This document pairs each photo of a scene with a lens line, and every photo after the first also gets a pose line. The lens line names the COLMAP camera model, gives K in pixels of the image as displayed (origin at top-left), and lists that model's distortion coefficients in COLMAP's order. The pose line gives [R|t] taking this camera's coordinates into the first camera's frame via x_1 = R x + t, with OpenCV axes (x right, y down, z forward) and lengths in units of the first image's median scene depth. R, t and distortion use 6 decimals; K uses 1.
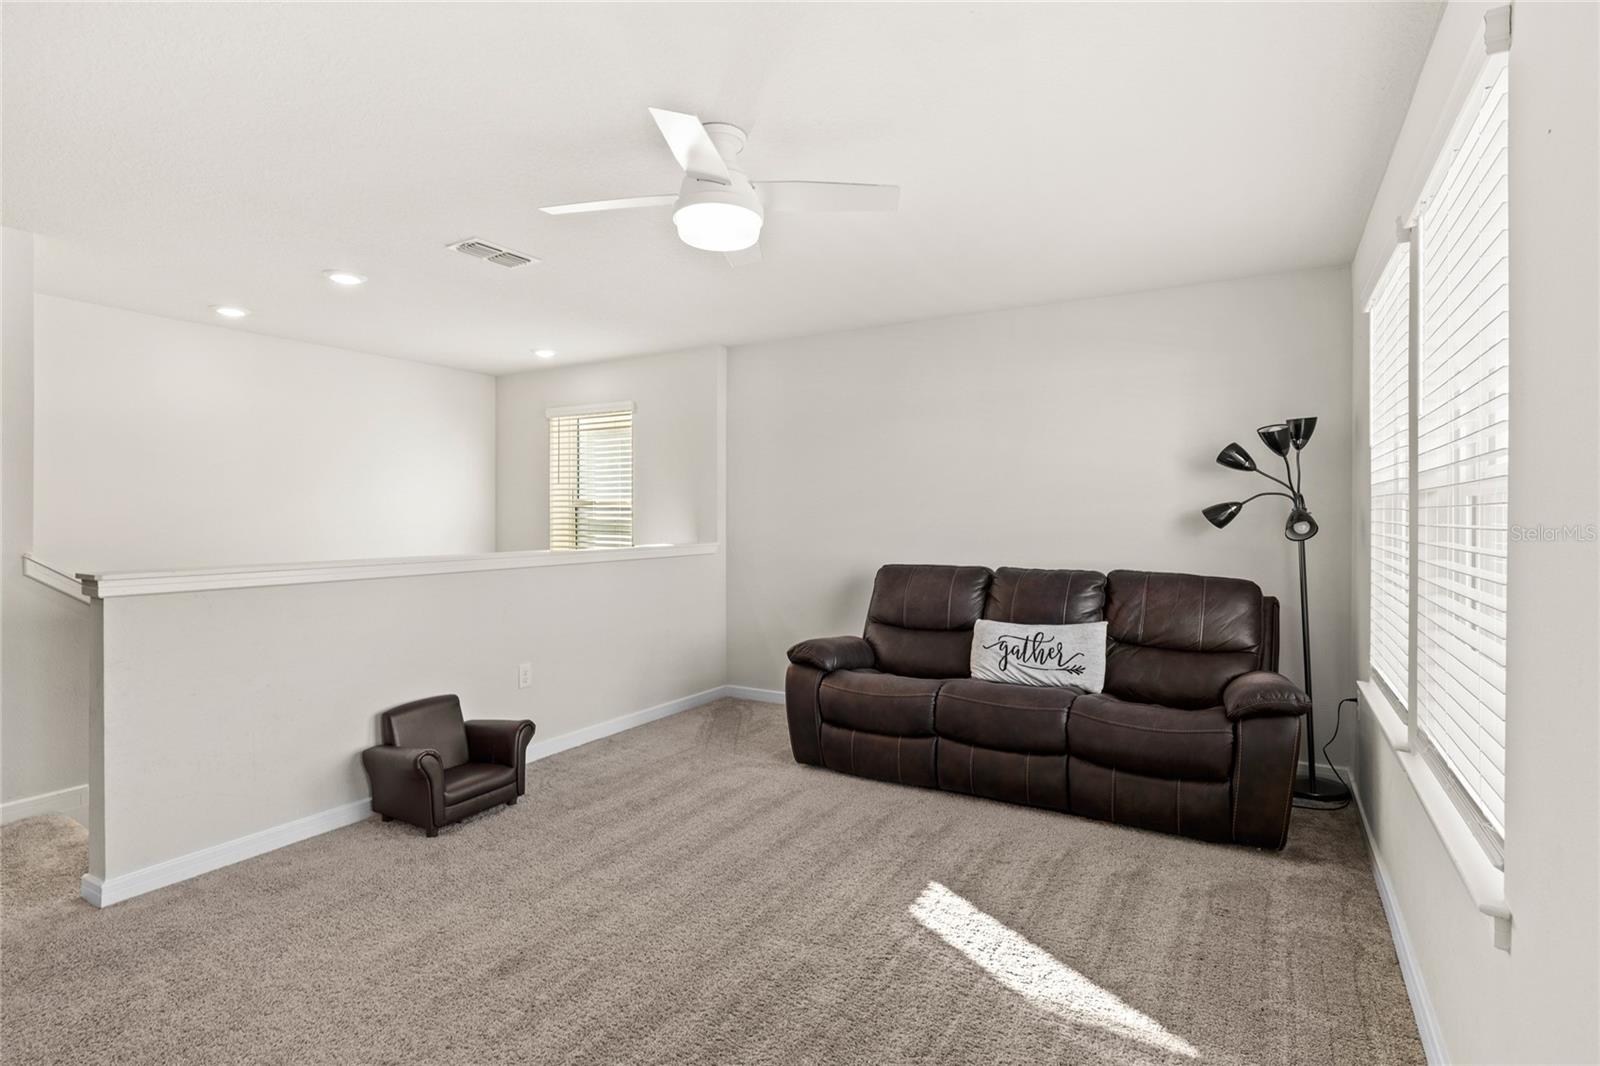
lens RADIAL K [[777.1, 0, 803.4], [0, 777.1, 519.6], [0, 0, 1]] dist [0.001297, -0.000100]
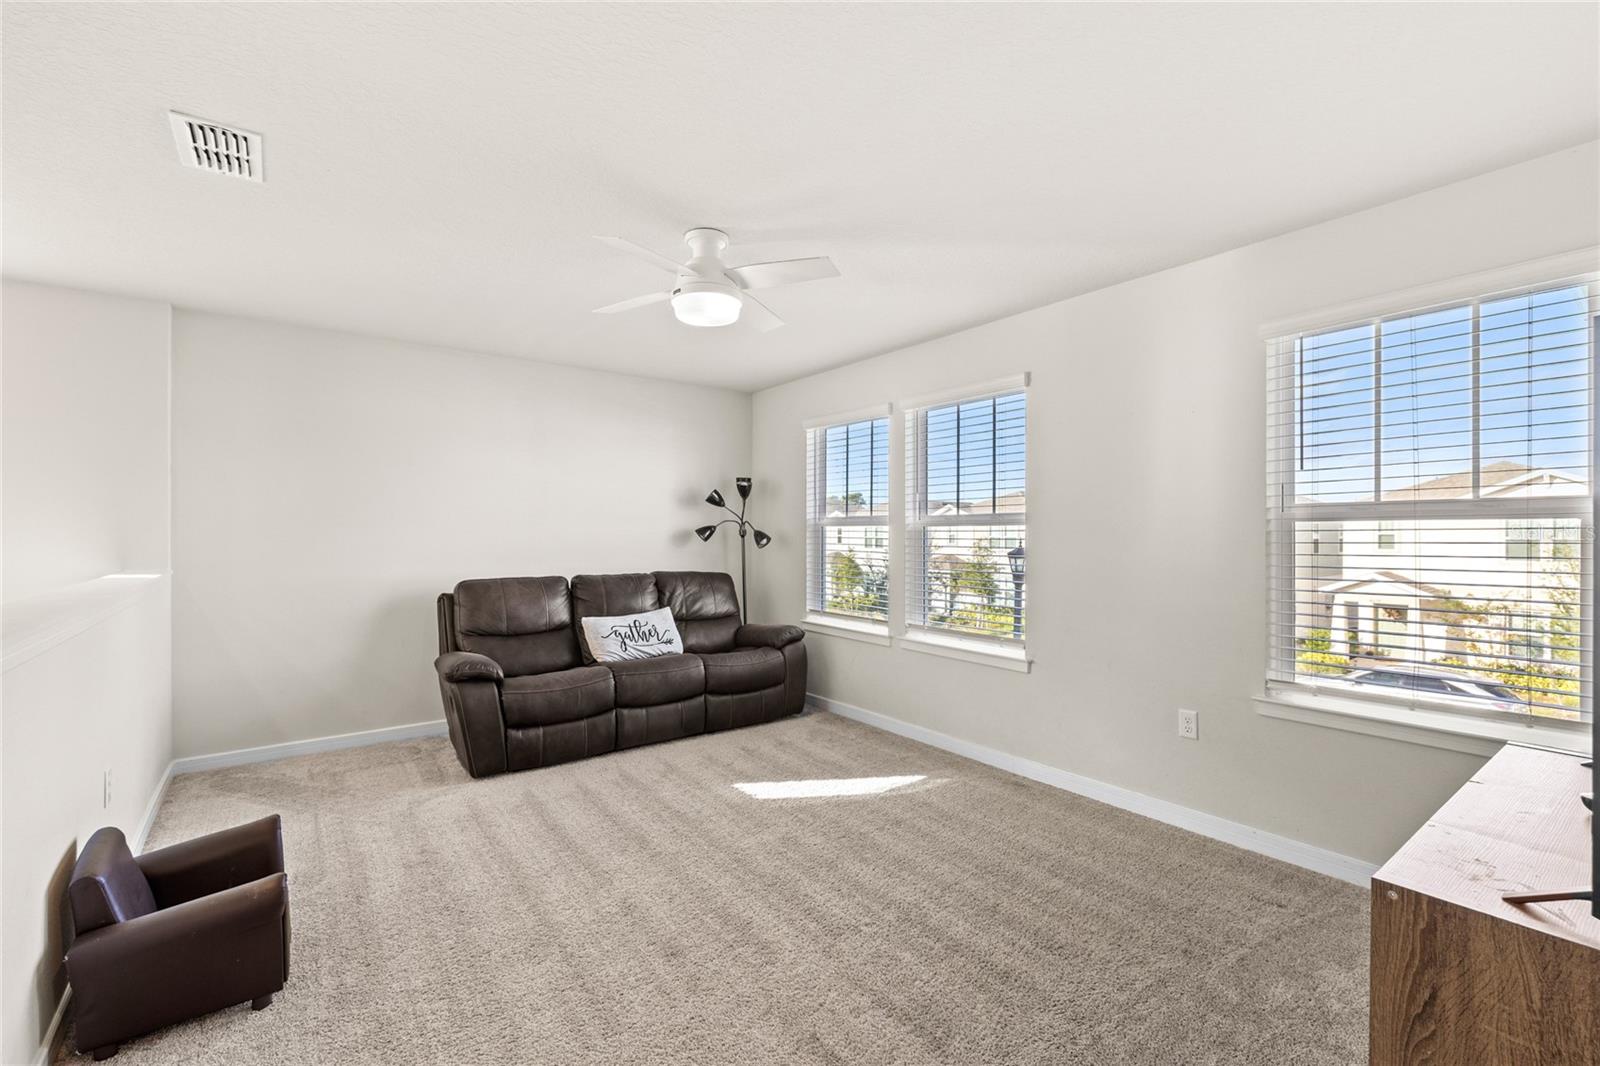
lens RADIAL K [[696.6, 0, 801.5], [0, 696.6, 538.7], [0, 0, 1]] dist [-0.003908, -0.000330]
pose [[0.375808, -0.003922, 0.926689, -0.738169], [0.004508, 0.999987, 0.002404, 0.002478], [-0.926687, 0.003274, 0.375821, 0.289460]]
